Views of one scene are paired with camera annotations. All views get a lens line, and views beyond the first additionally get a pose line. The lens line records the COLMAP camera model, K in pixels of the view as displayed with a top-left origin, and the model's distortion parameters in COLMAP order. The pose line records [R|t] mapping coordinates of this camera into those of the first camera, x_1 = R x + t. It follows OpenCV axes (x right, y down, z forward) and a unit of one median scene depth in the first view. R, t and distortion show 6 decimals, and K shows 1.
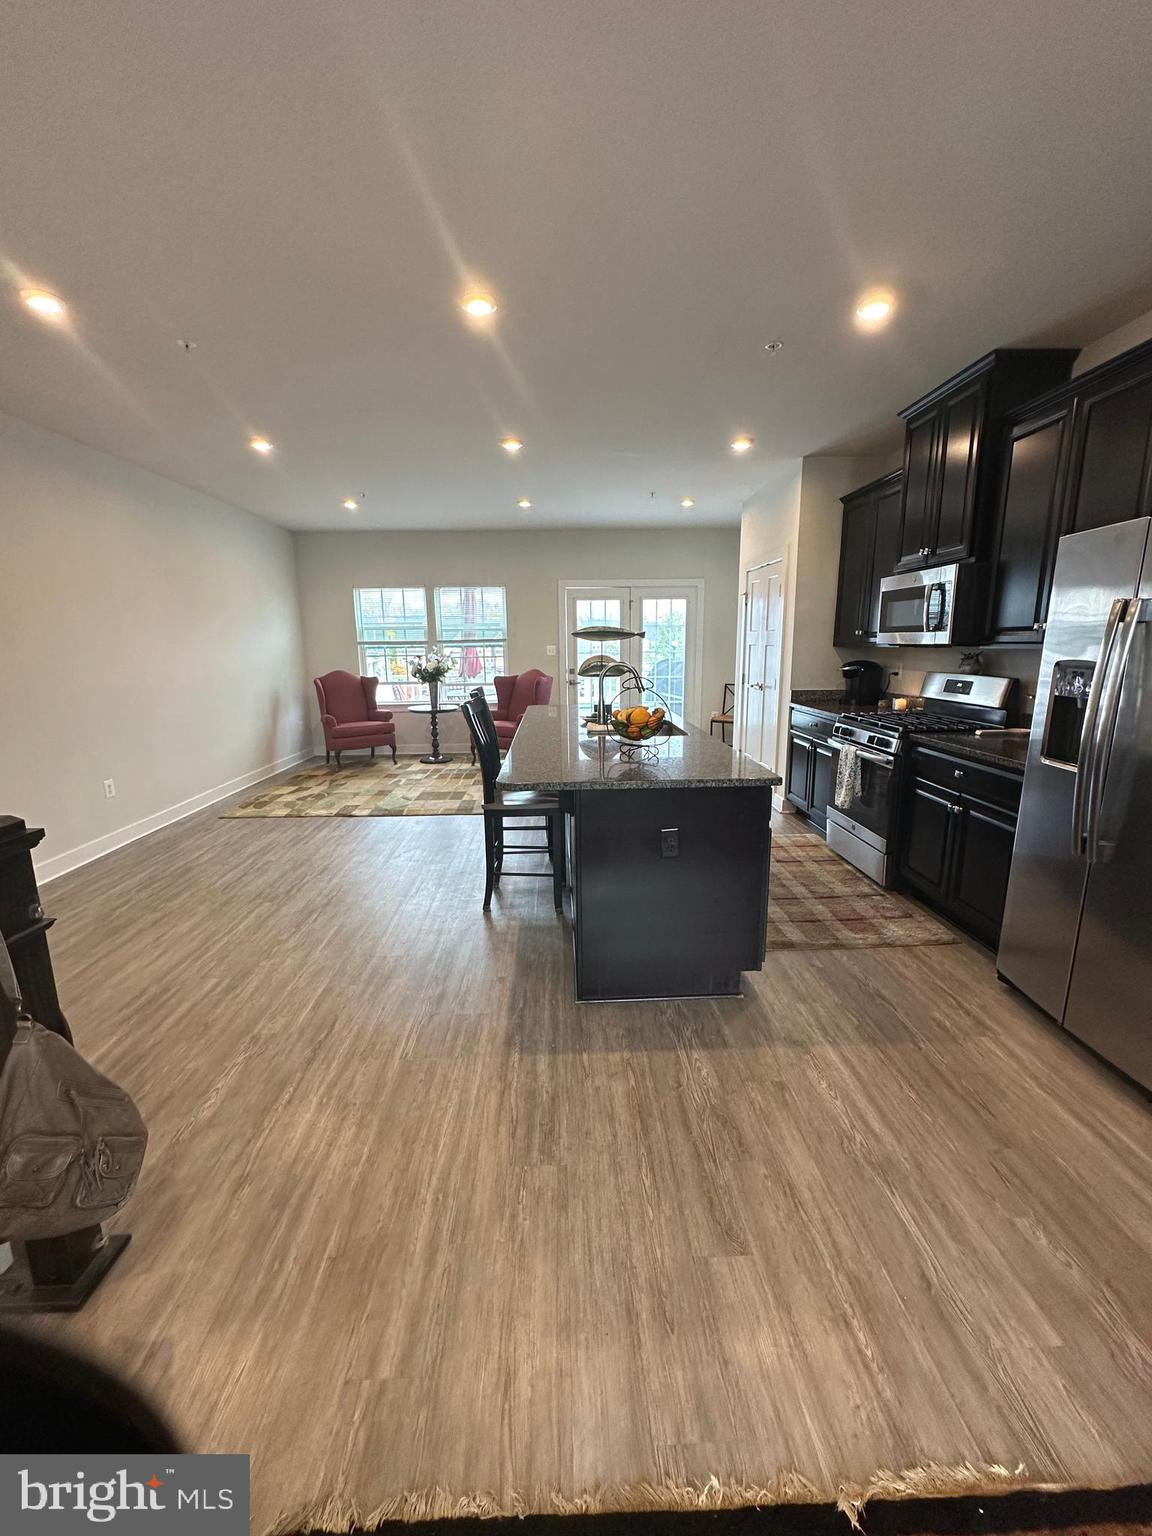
lens RADIAL K [[612.8, 0, 578.2], [0, 612.8, 767.2], [0, 0, 1]] dist [-0.003351, 0.000828]
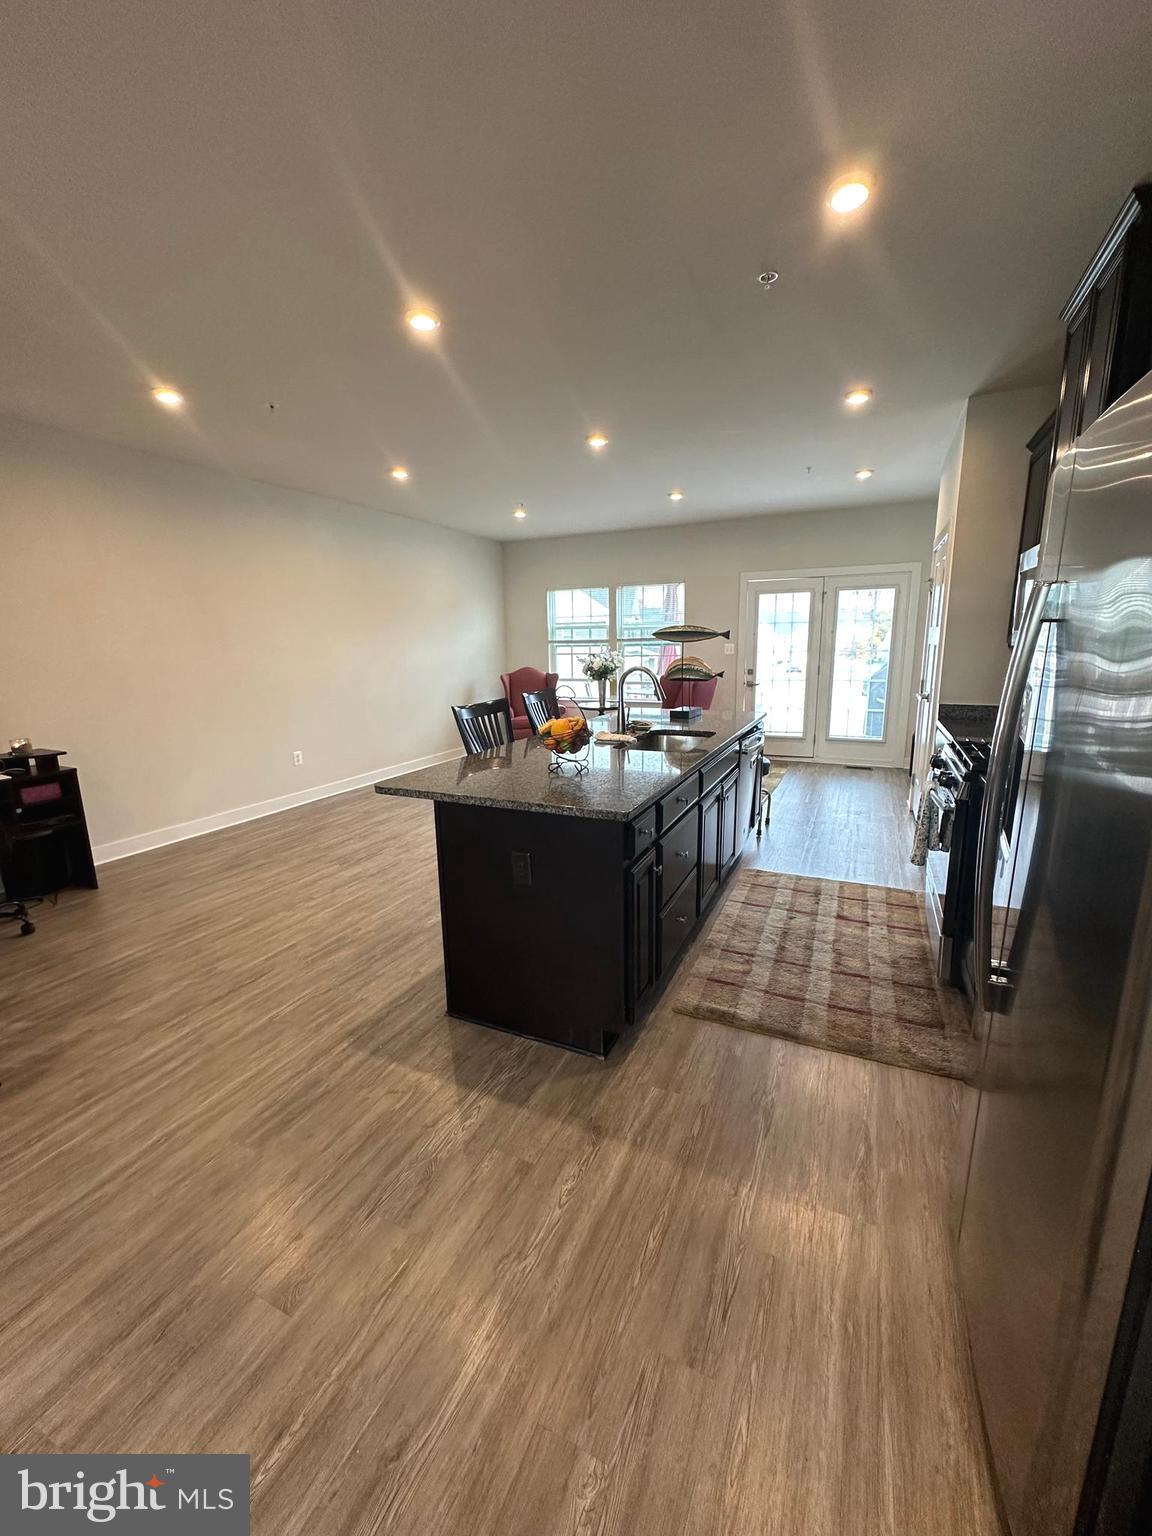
lens RADIAL K [[612.8, 0, 578.2], [0, 612.8, 767.2], [0, 0, 1]] dist [-0.003351, 0.000828]
pose [[0.889272, 0.089072, -0.448622, 0.506196], [-0.085388, 0.995941, 0.028480, -0.049500], [0.449337, 0.012980, 0.893268, 0.177118]]
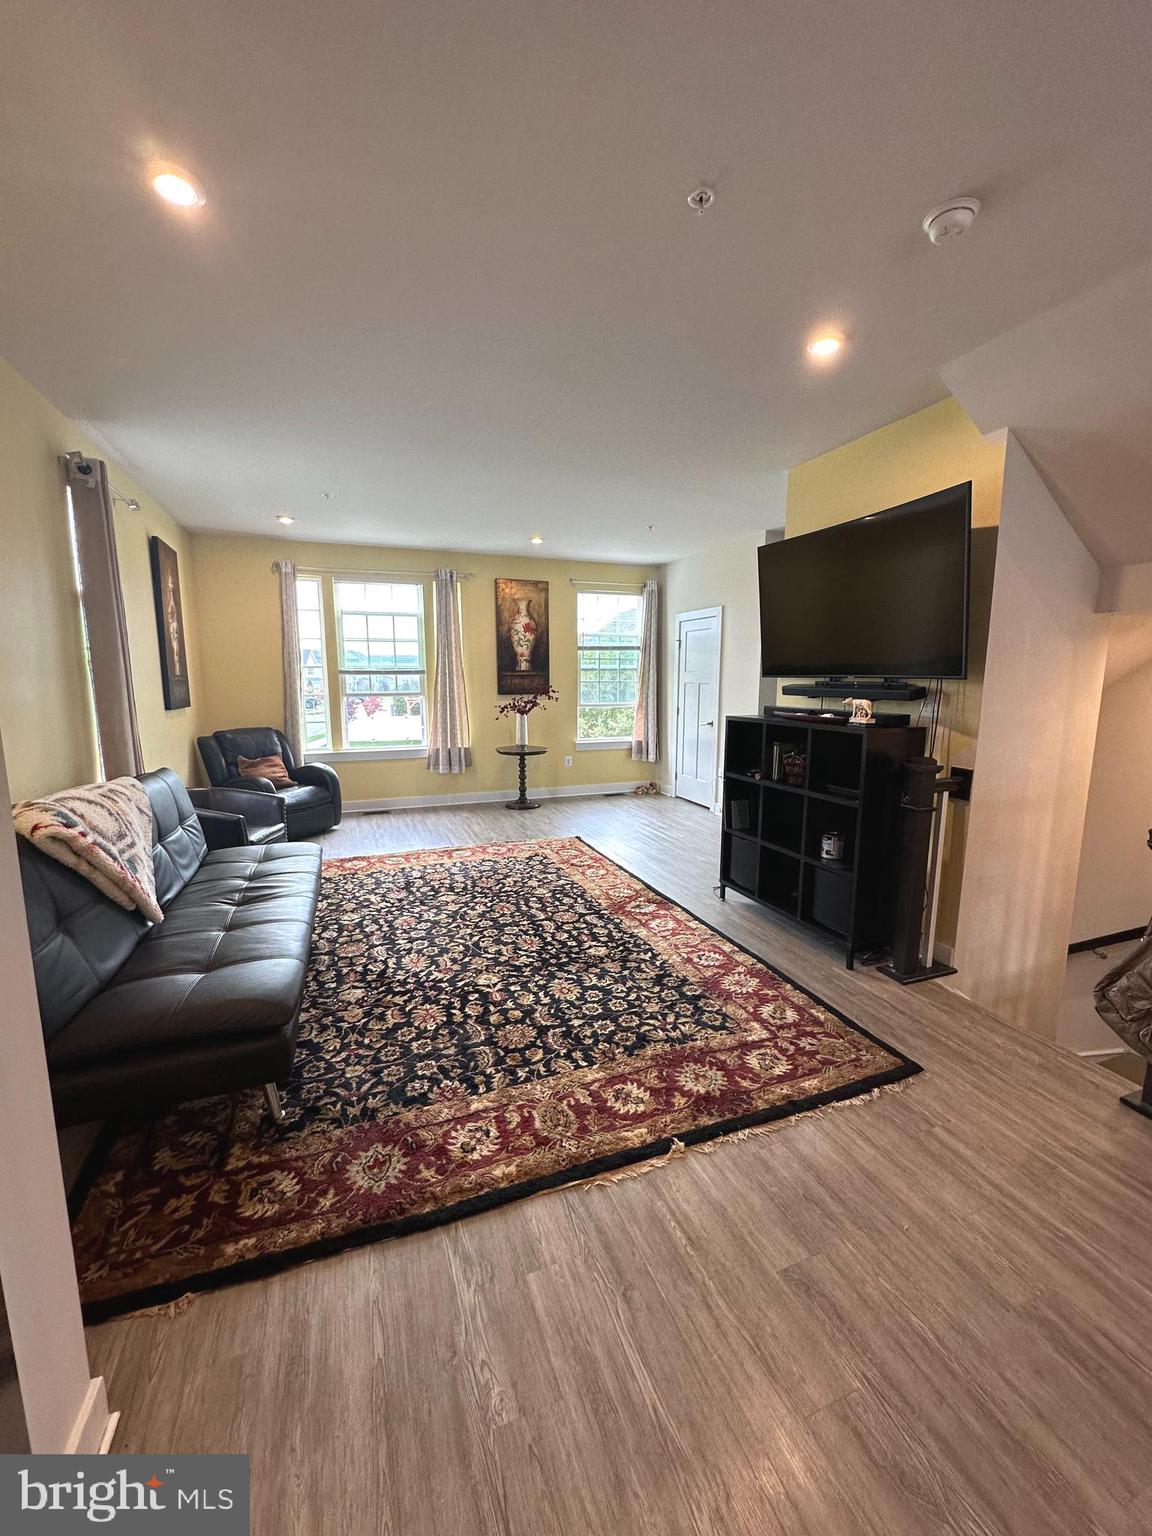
lens RADIAL K [[612.8, 0, 578.2], [0, 612.8, 767.2], [0, 0, 1]] dist [-0.003351, 0.000828]
pose [[-0.945900, 0.056245, -0.319546, 0.444310], [-0.057625, 0.940081, 0.336046, -0.173203], [0.319300, 0.336280, -0.885982, 0.761044]]
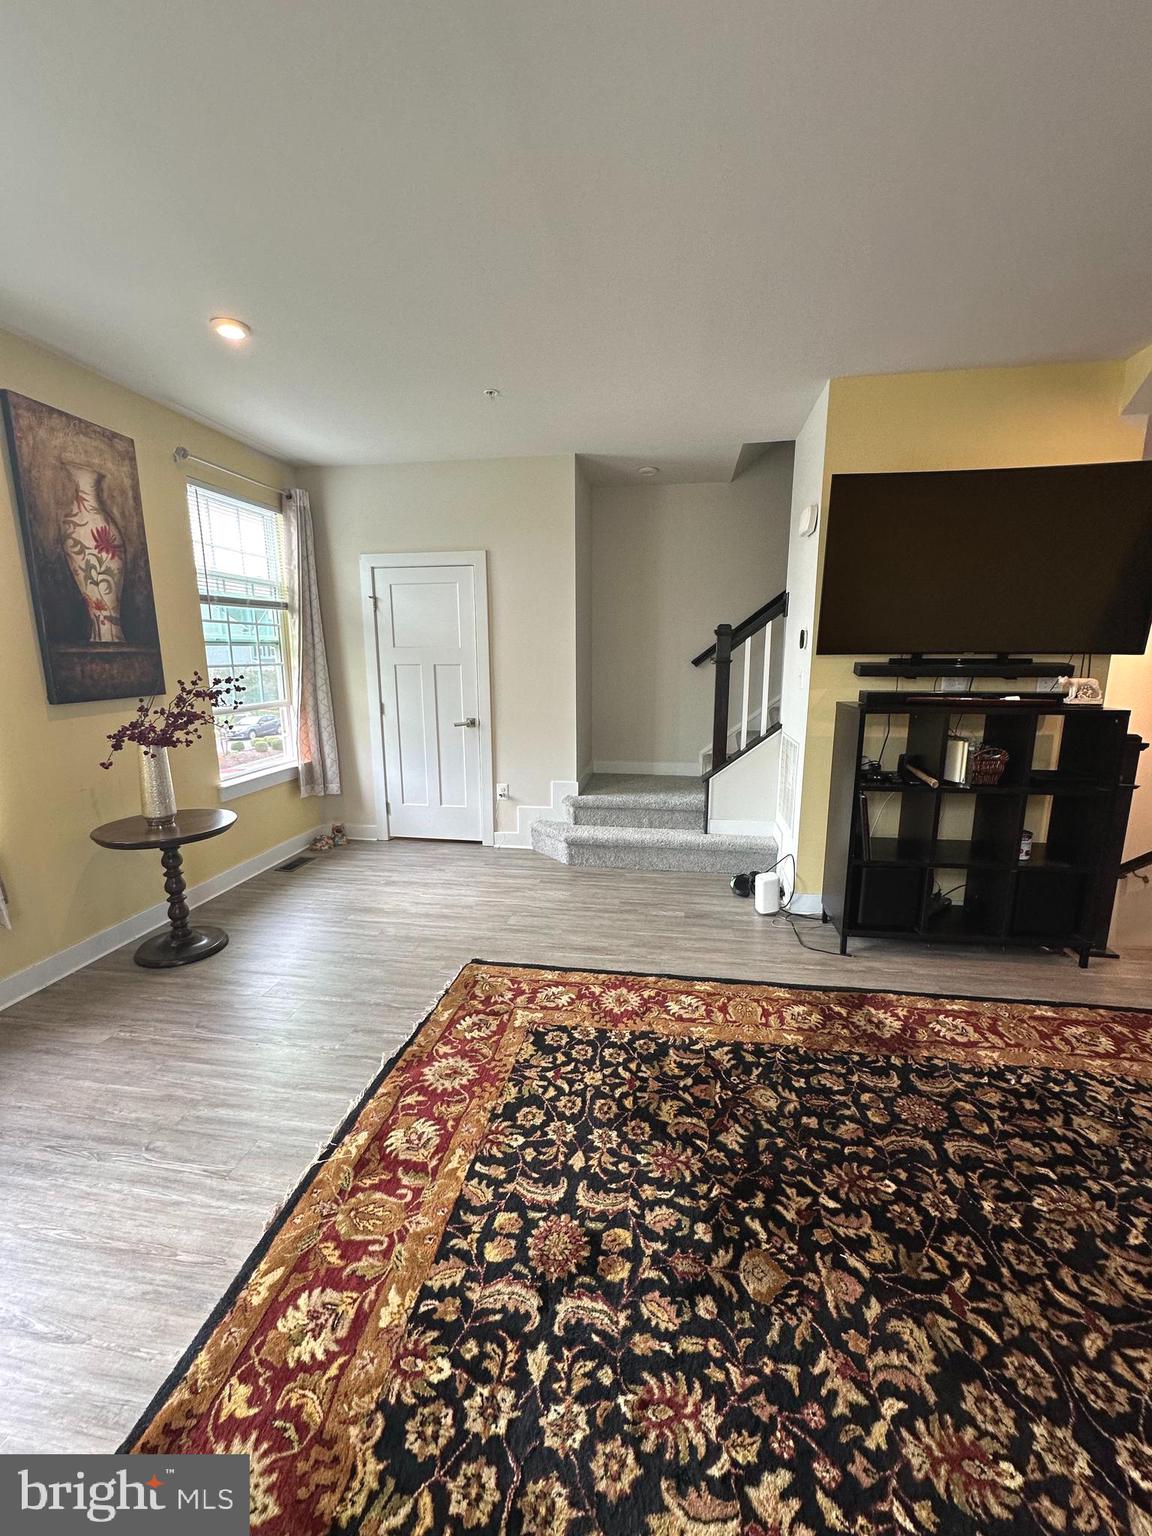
lens RADIAL K [[612.8, 0, 578.2], [0, 612.8, 767.2], [0, 0, 1]] dist [-0.003351, 0.000828]
pose [[-0.189497, 0.191219, -0.963082, 0.726252], [-0.192404, 0.954606, 0.227394, 0.107729], [0.962846, 0.228391, -0.144104, -0.627603]]
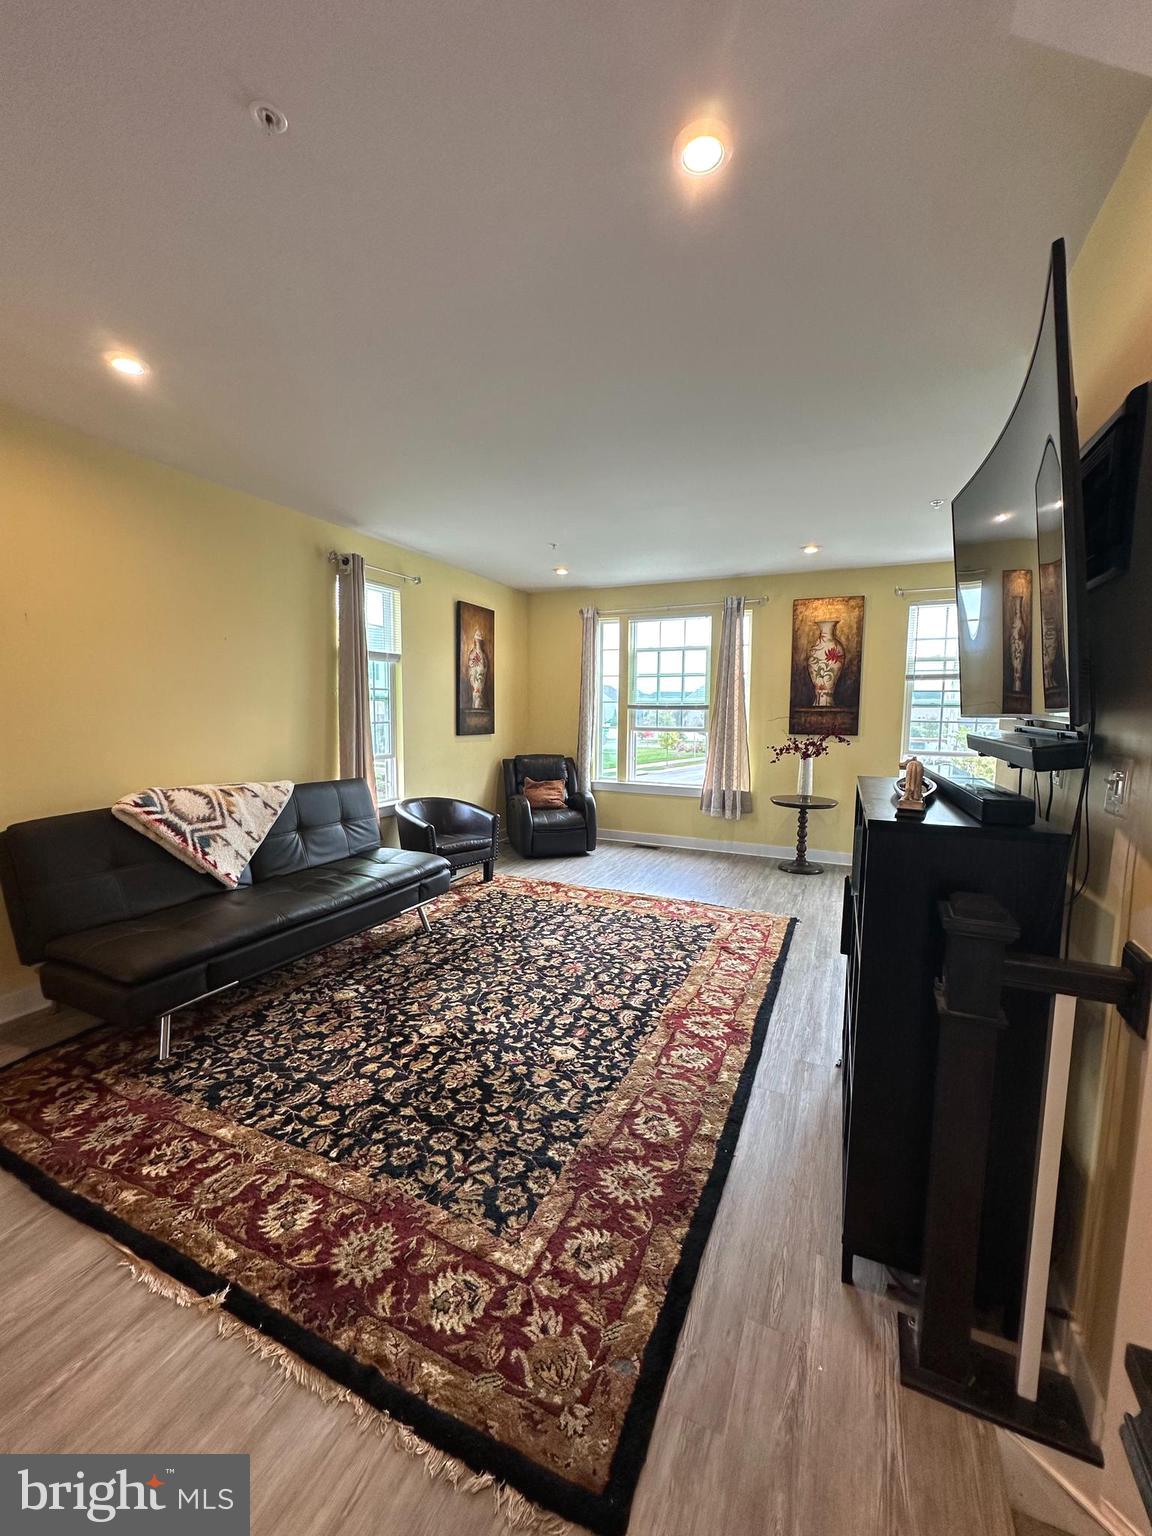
lens RADIAL K [[612.8, 0, 578.2], [0, 612.8, 767.2], [0, 0, 1]] dist [-0.003351, 0.000828]
pose [[-0.894376, -0.043080, 0.445236, -0.328564], [0.087180, 0.959477, 0.267961, -0.120834], [-0.438737, 0.278473, -0.854378, 0.532992]]
